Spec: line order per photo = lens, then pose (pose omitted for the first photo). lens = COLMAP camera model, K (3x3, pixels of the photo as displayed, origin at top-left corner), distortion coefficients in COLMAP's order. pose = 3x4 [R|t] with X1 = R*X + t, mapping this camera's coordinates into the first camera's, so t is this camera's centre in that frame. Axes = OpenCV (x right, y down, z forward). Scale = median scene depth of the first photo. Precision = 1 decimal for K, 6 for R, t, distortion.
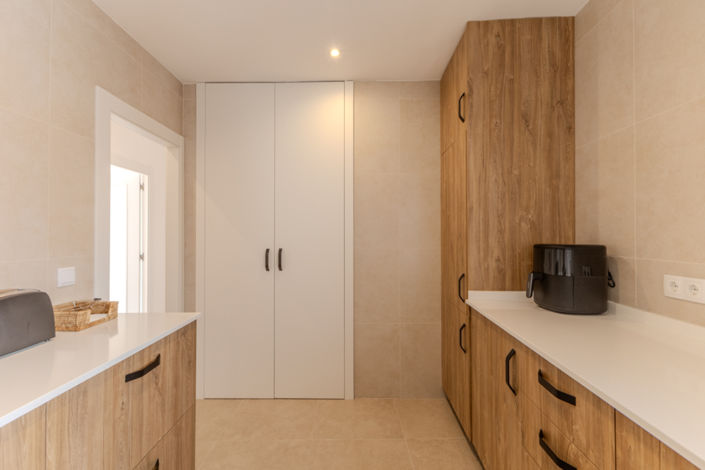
lens RADIAL K [[307.2, 0, 350.4], [0, 307.2, 233.1], [0, 0, 1]] dist [0.002820, 0.000335]
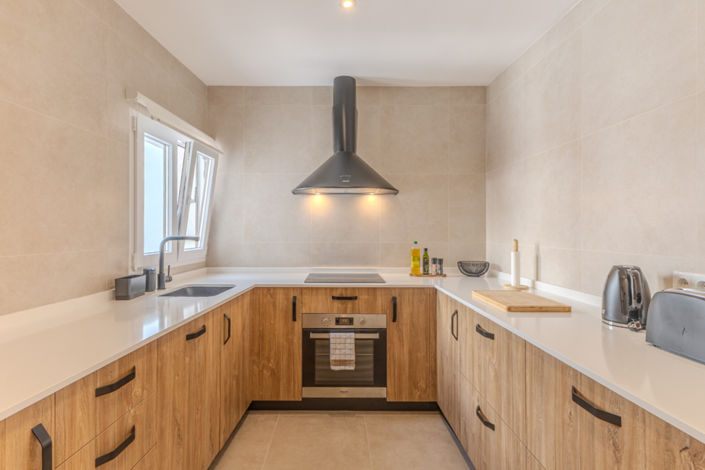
lens RADIAL K [[307.2, 0, 350.4], [0, 307.2, 233.1], [0, 0, 1]] dist [0.002820, 0.000335]
pose [[-0.999769, -0.003200, -0.021270, -0.063630], [-0.003048, 0.999970, -0.007156, 0.025516], [0.021292, -0.007089, -0.999748, 1.907036]]
